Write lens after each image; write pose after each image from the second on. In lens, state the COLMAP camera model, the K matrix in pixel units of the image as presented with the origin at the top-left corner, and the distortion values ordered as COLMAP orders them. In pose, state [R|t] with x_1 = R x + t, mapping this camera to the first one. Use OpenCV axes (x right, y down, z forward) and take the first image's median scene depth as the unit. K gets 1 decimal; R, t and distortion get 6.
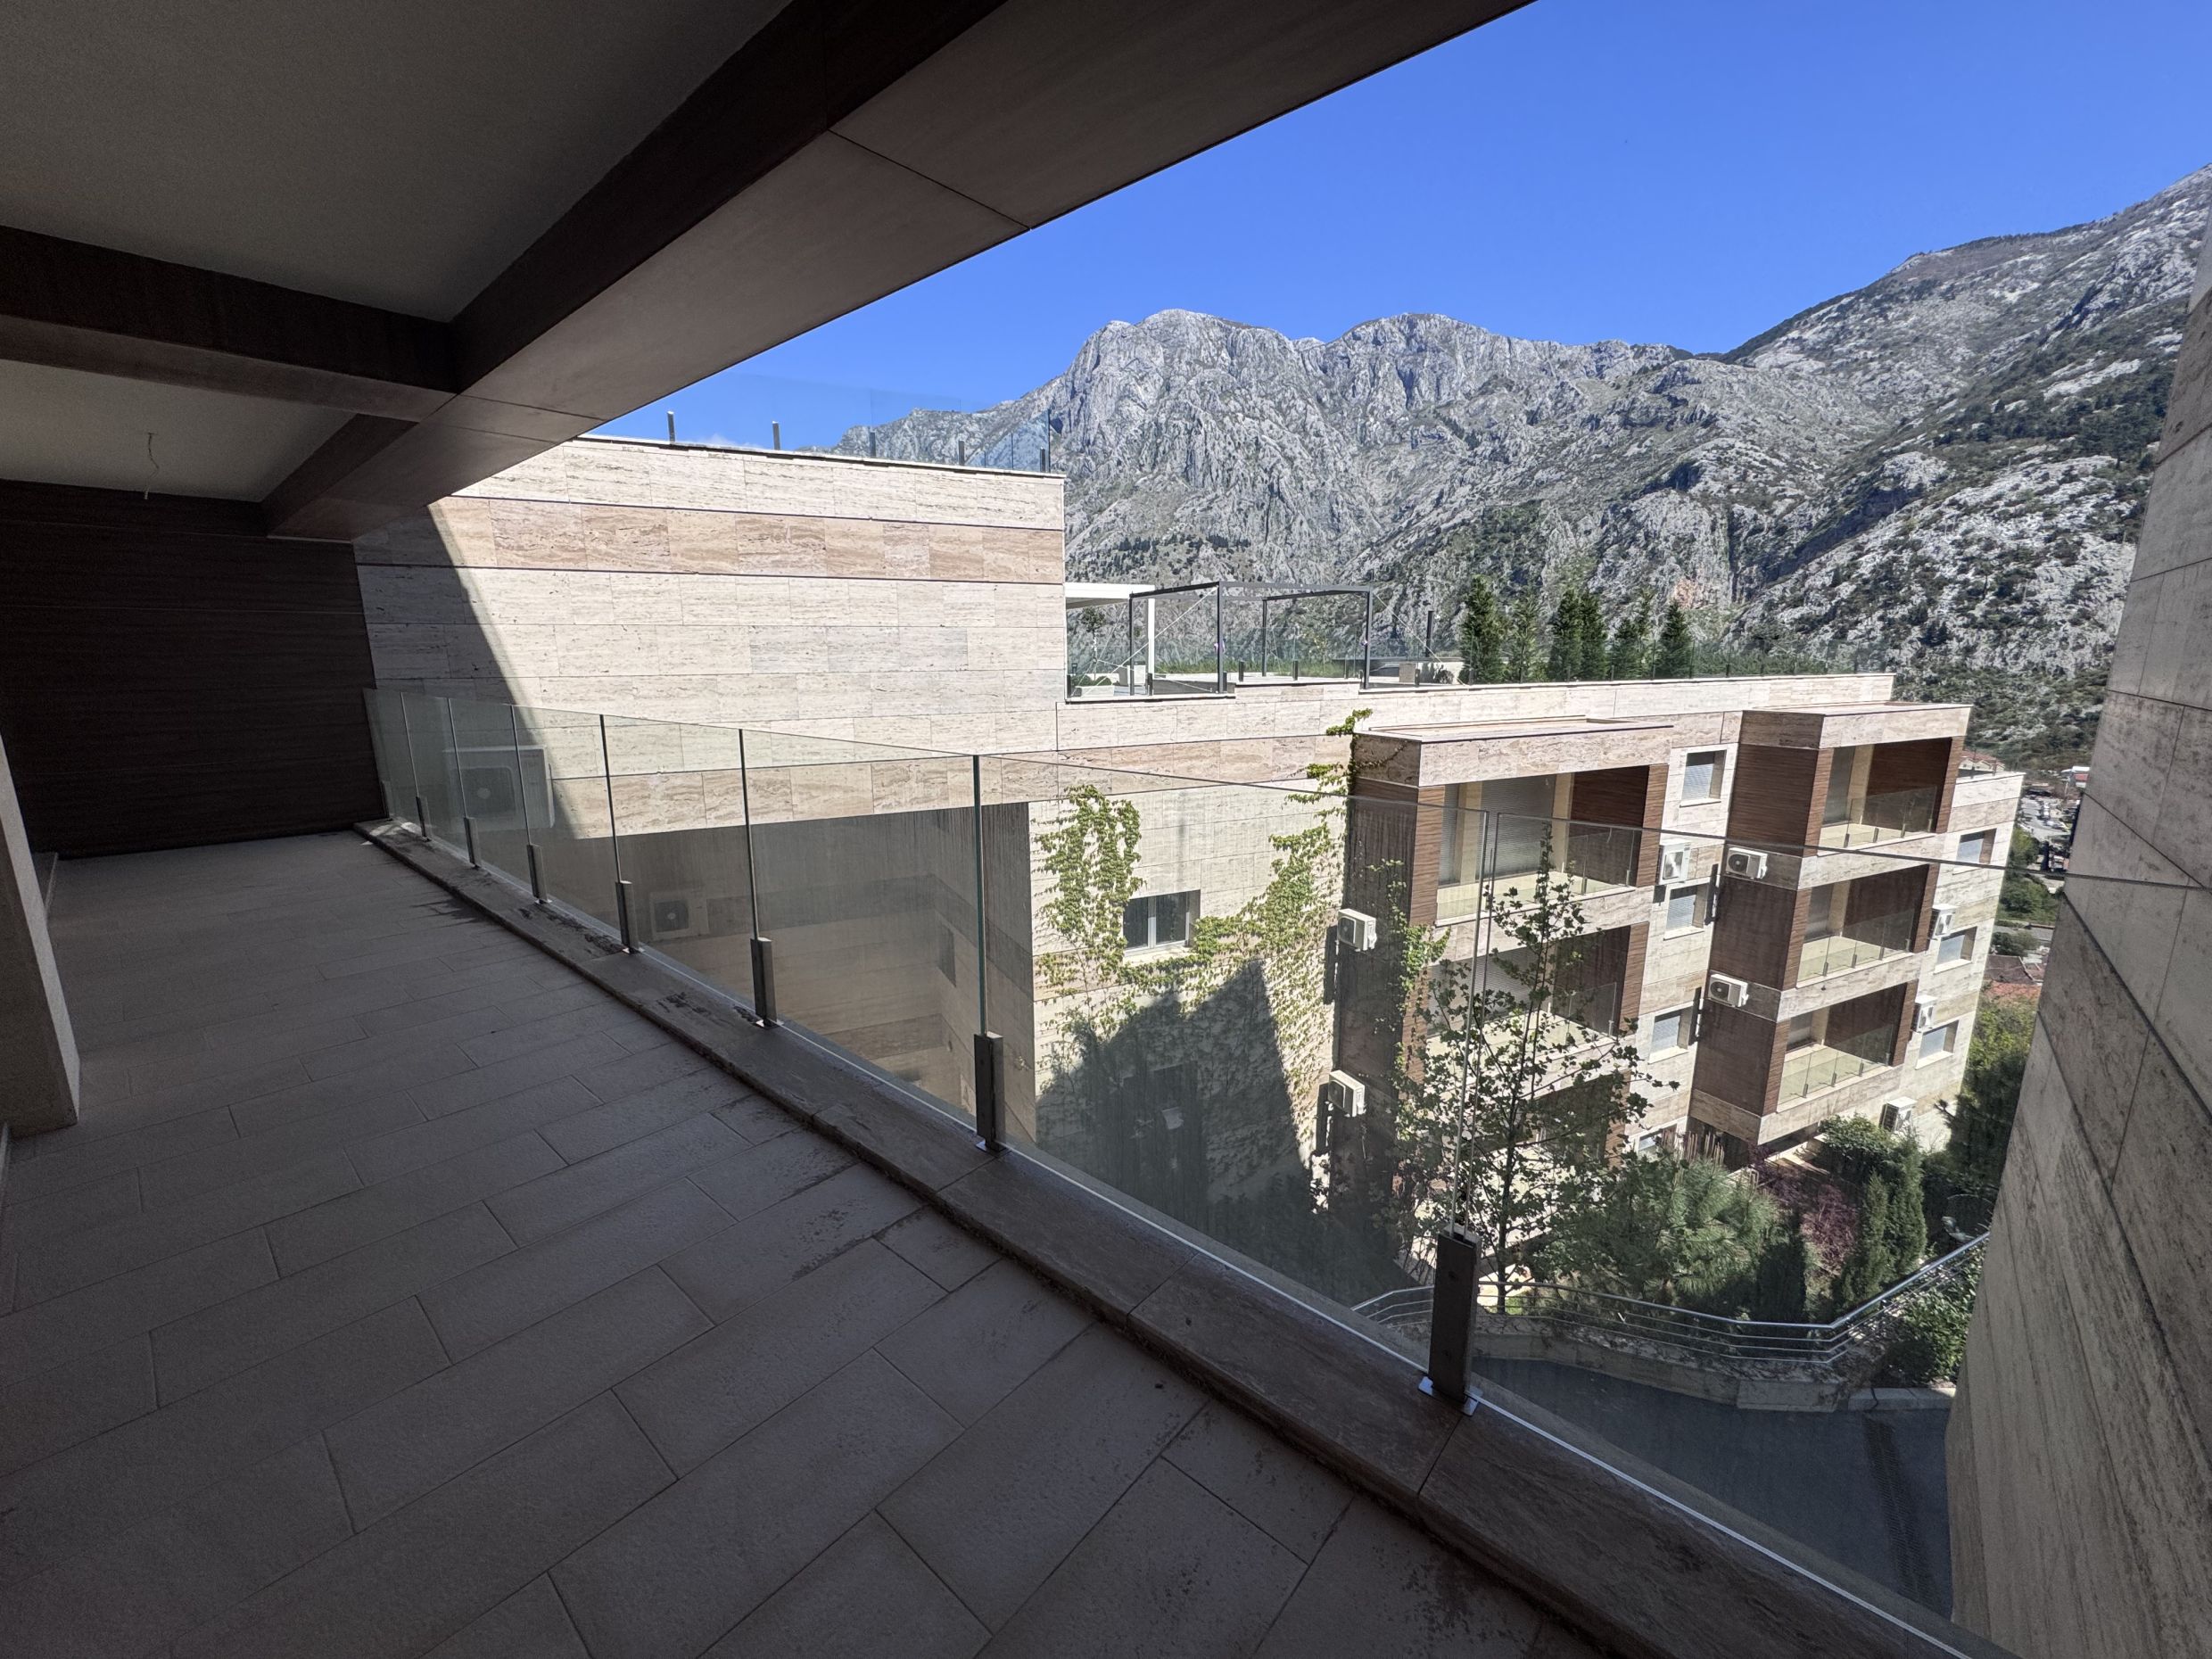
lens RADIAL K [[884.3, 0, 1106.0], [0, 884.3, 829.5], [0, 0, 1]] dist [-0.001260, -0.000230]
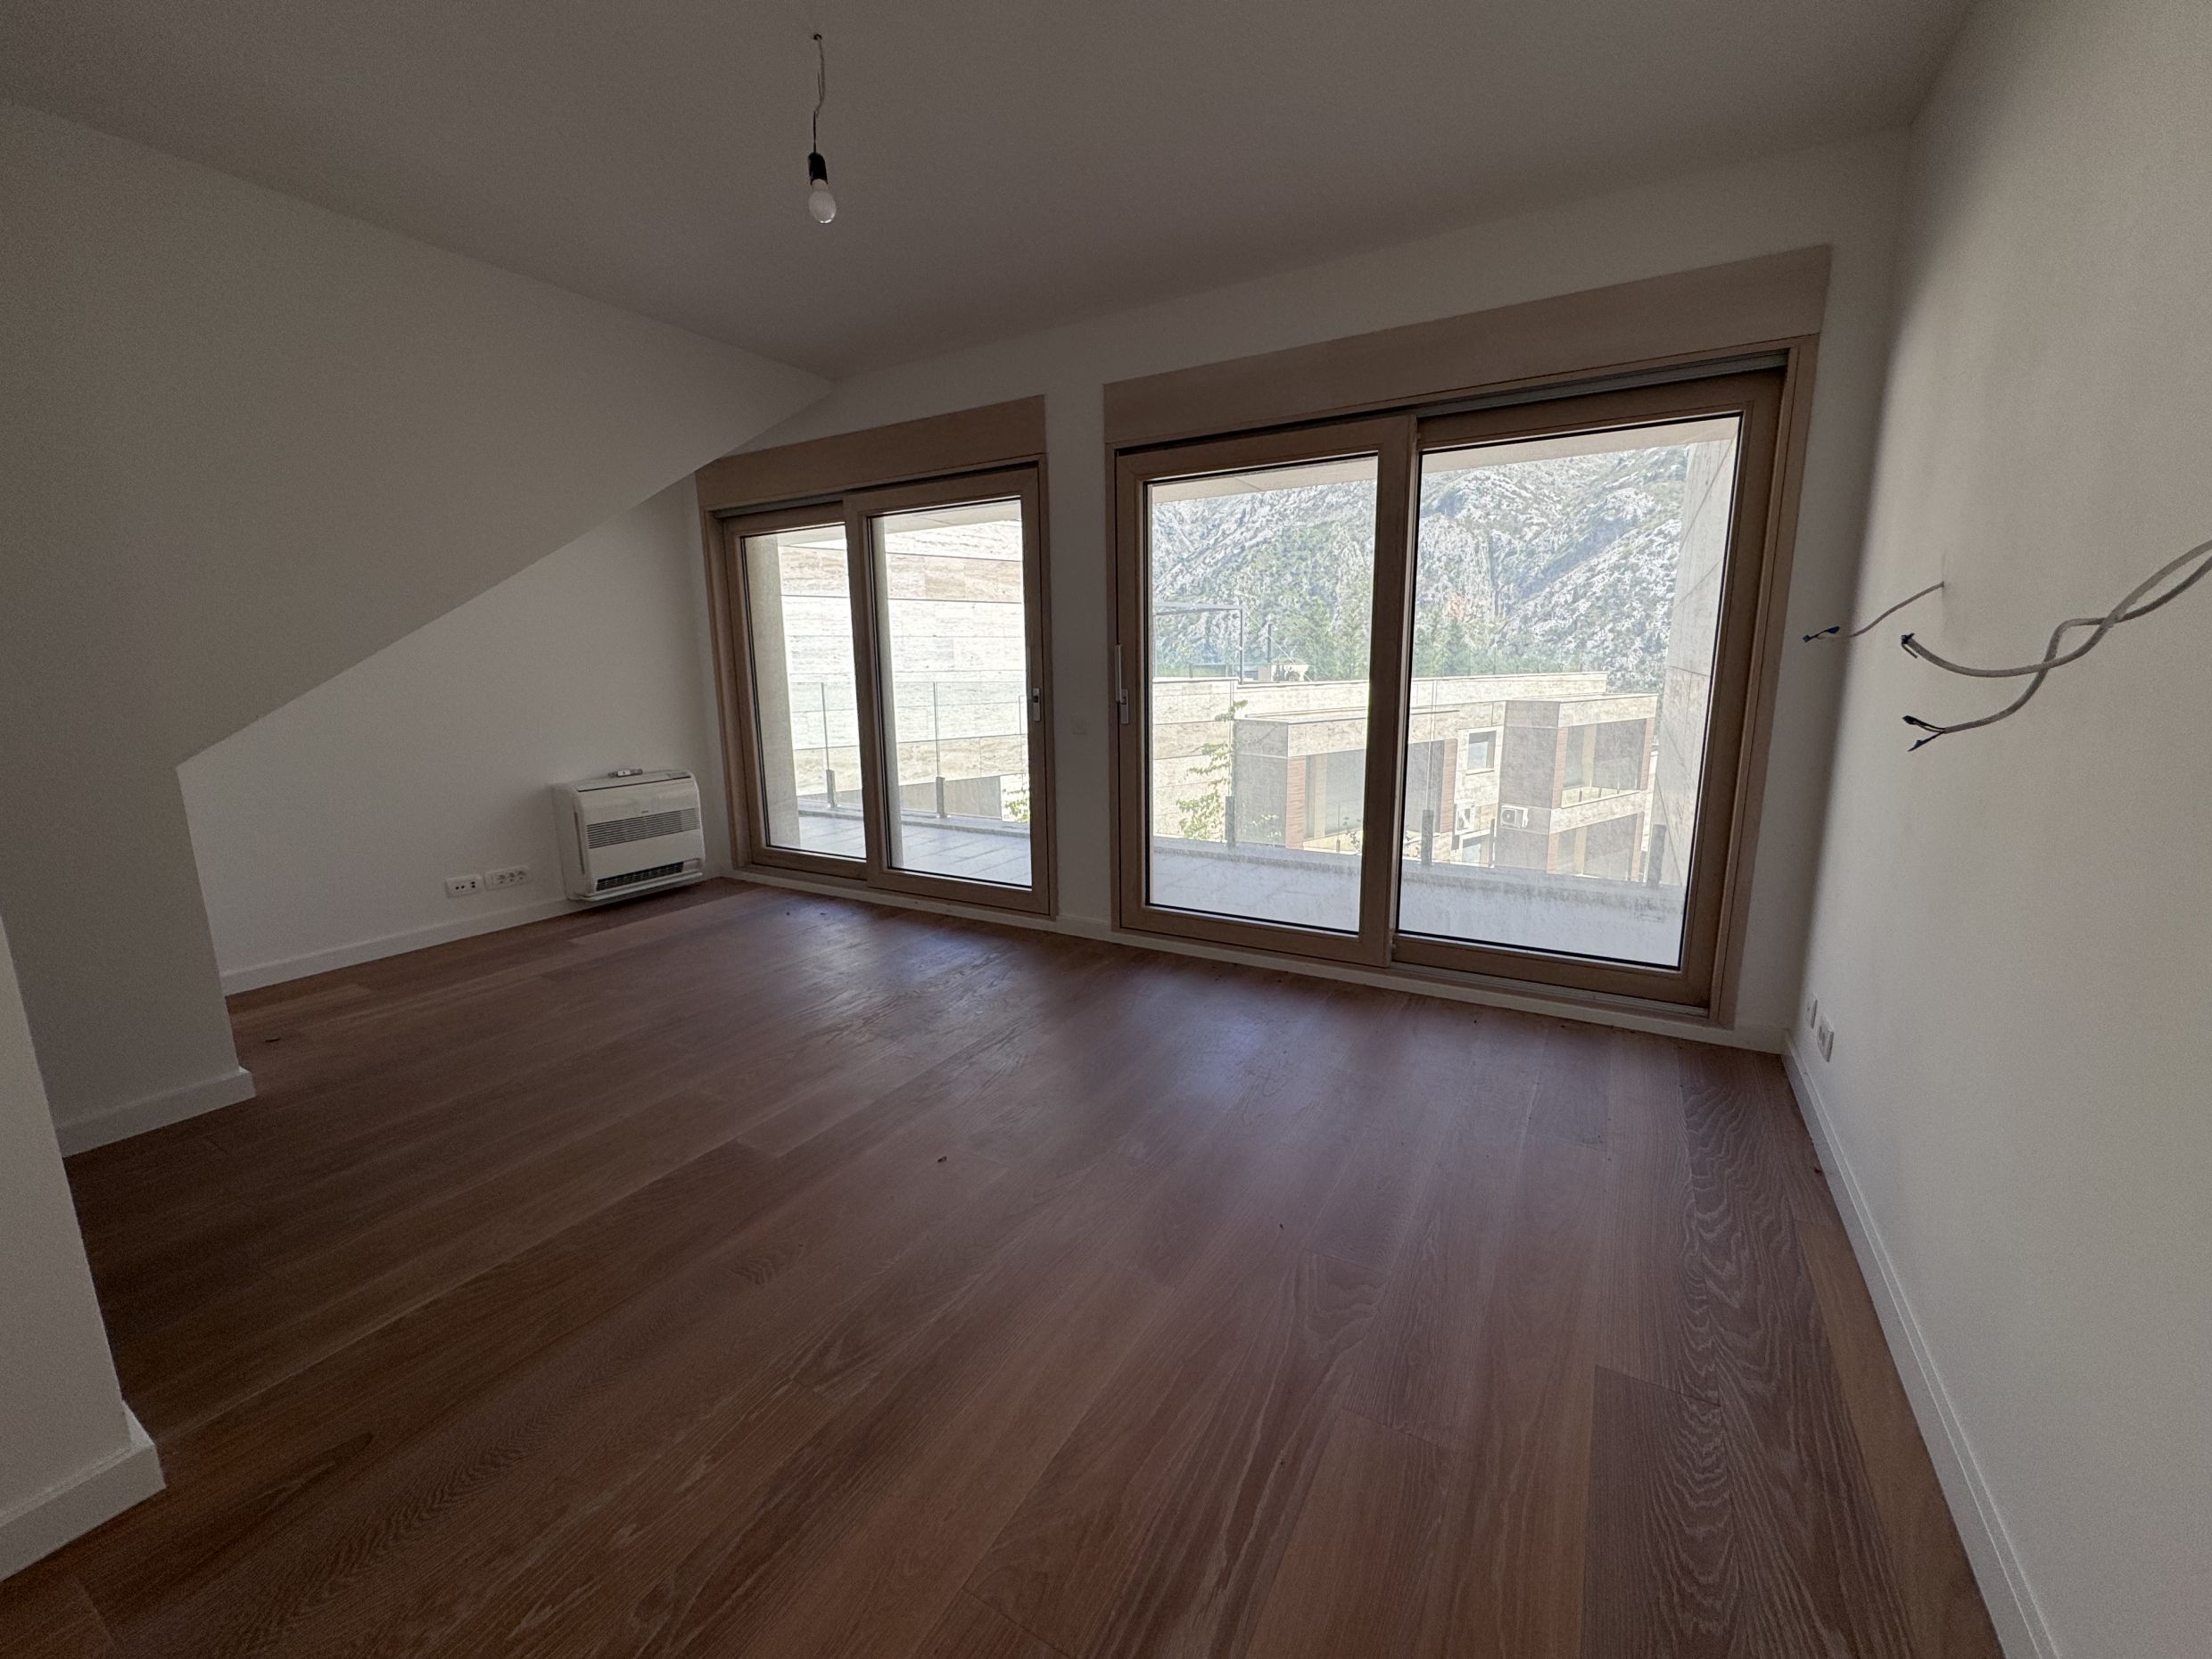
lens RADIAL K [[884.3, 0, 1106.0], [0, 884.3, 829.5], [0, 0, 1]] dist [-0.001260, -0.000230]
pose [[0.980650, -0.043375, 0.190903, -0.117392], [0.045944, 0.998903, -0.009051, 0.040897], [-0.190301, 0.017646, 0.981567, -0.167722]]
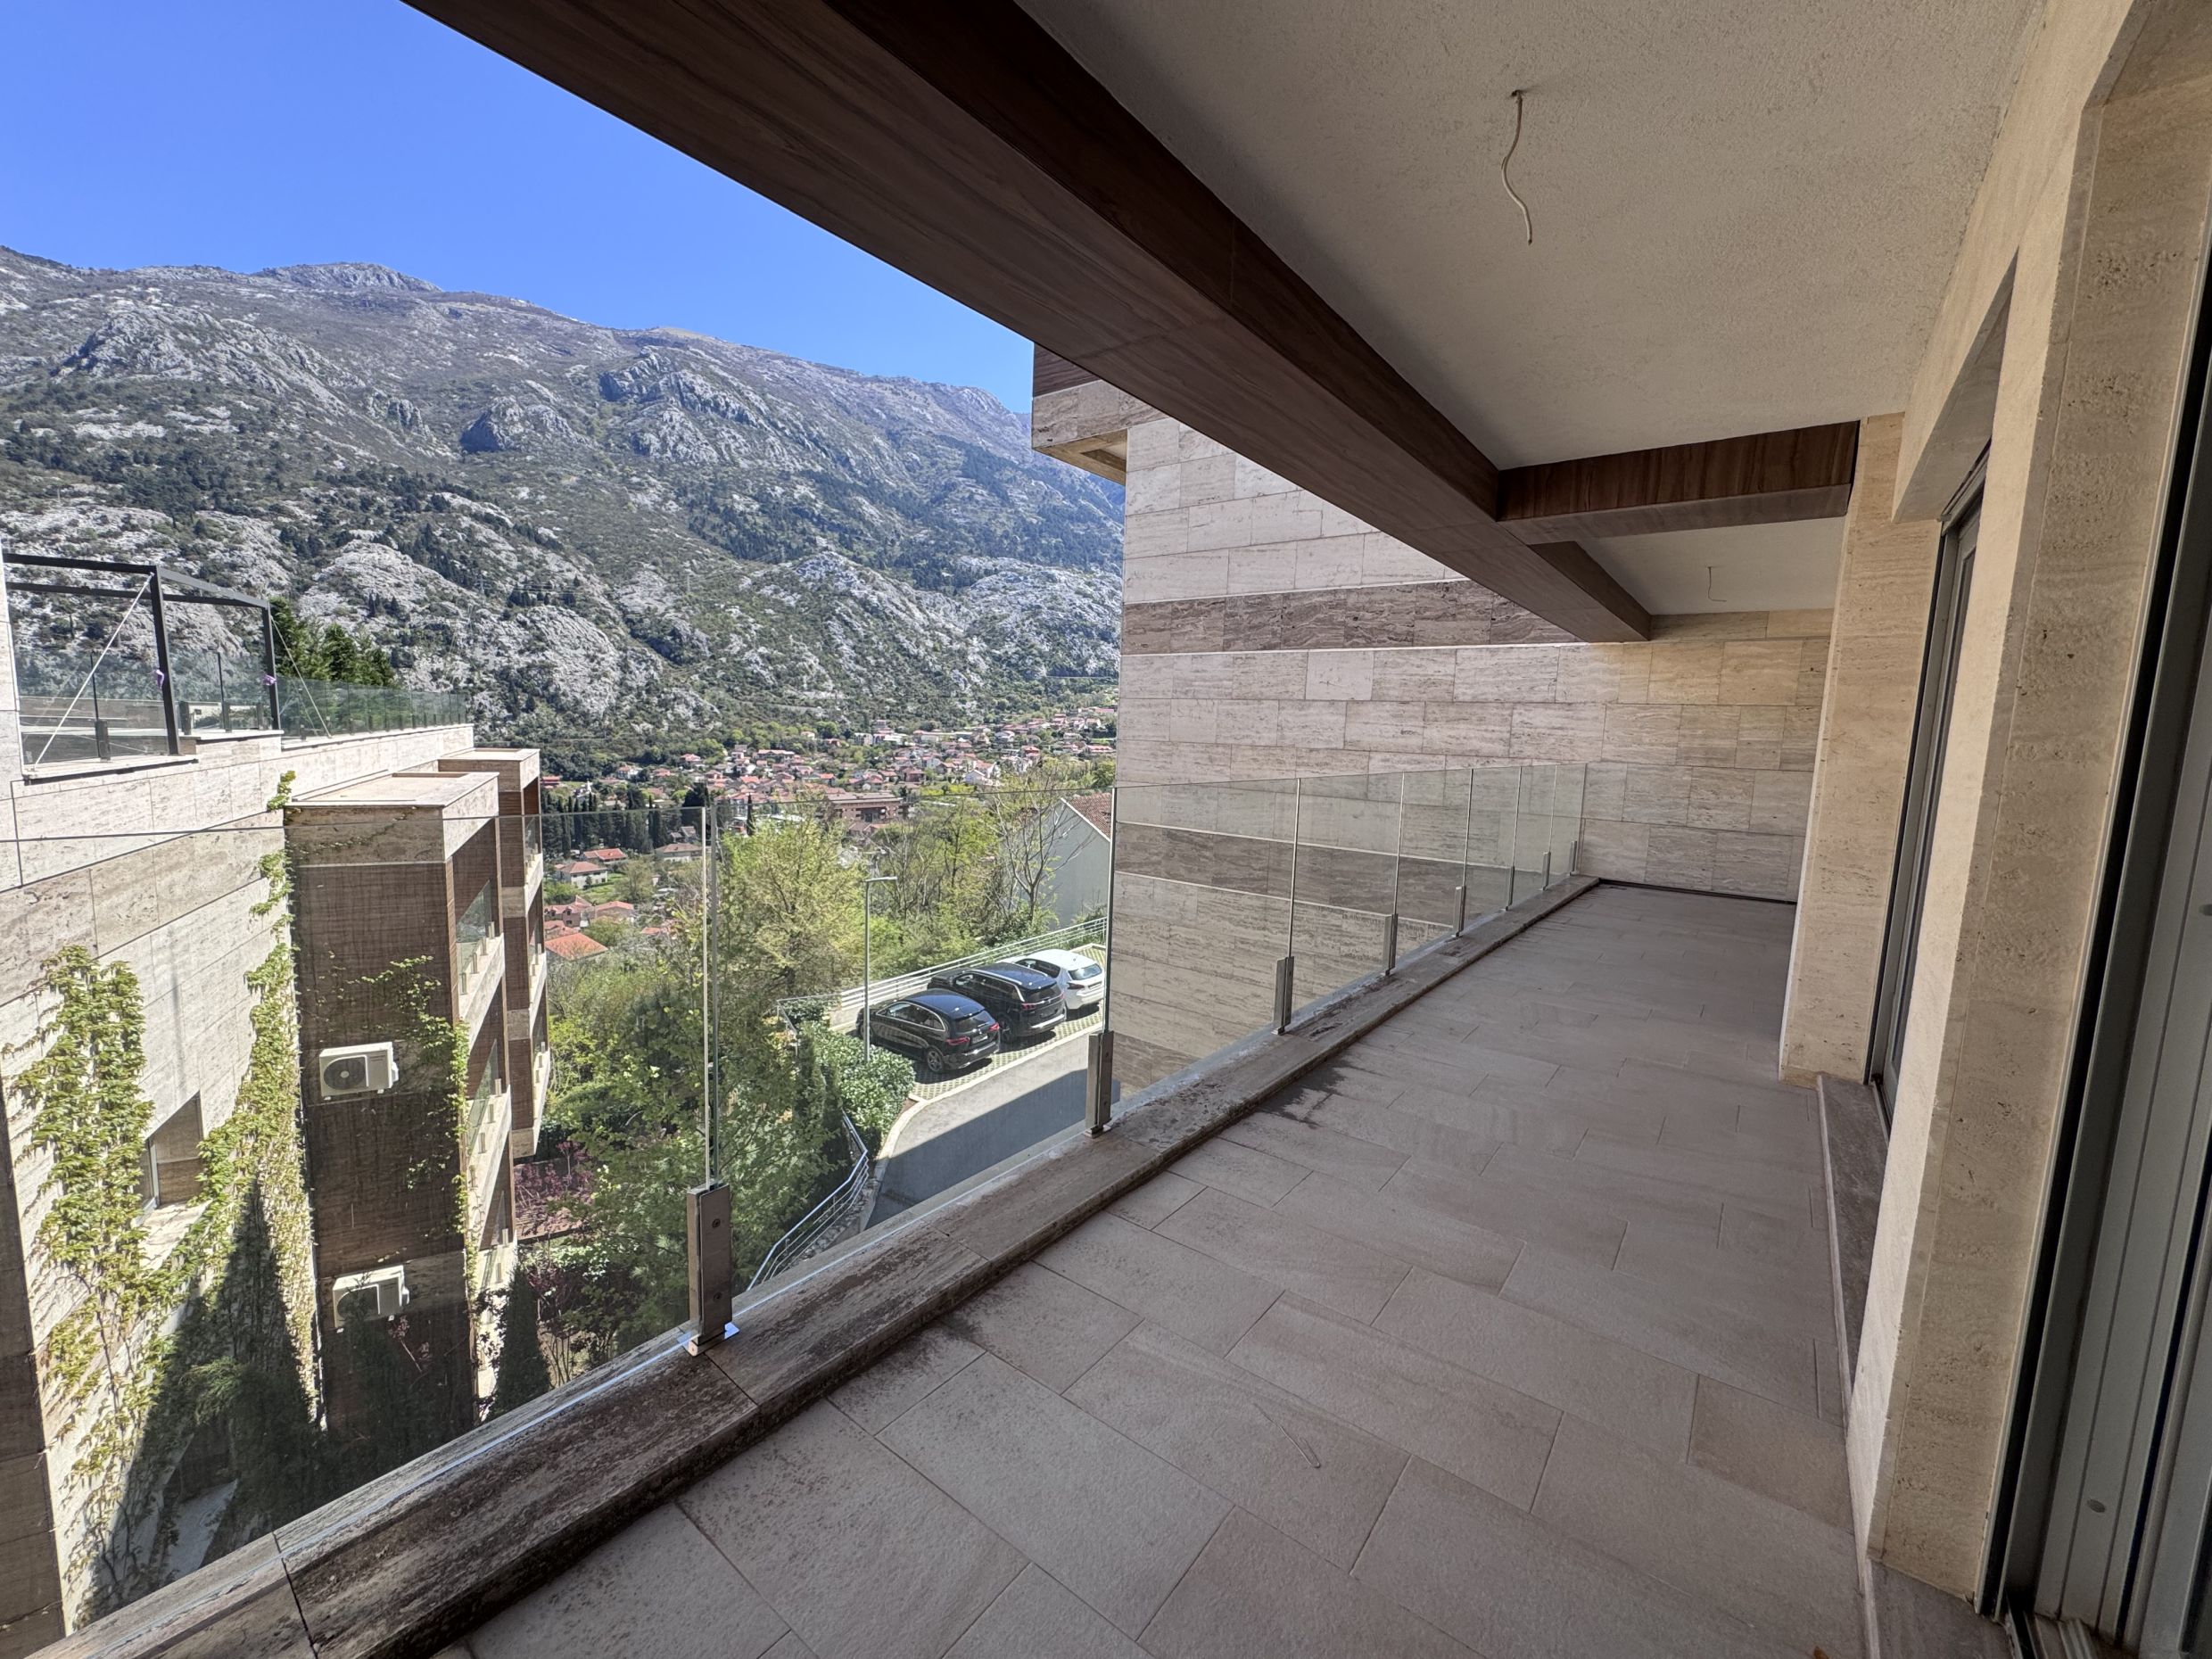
lens RADIAL K [[884.3, 0, 1106.0], [0, 884.3, 829.5], [0, 0, 1]] dist [-0.001260, -0.000230]
pose [[-0.065085, -0.109952, 0.991804, -0.350343], [0.160349, 0.979843, 0.119148, -0.052754], [-0.984912, 0.166789, -0.046142, 0.294841]]
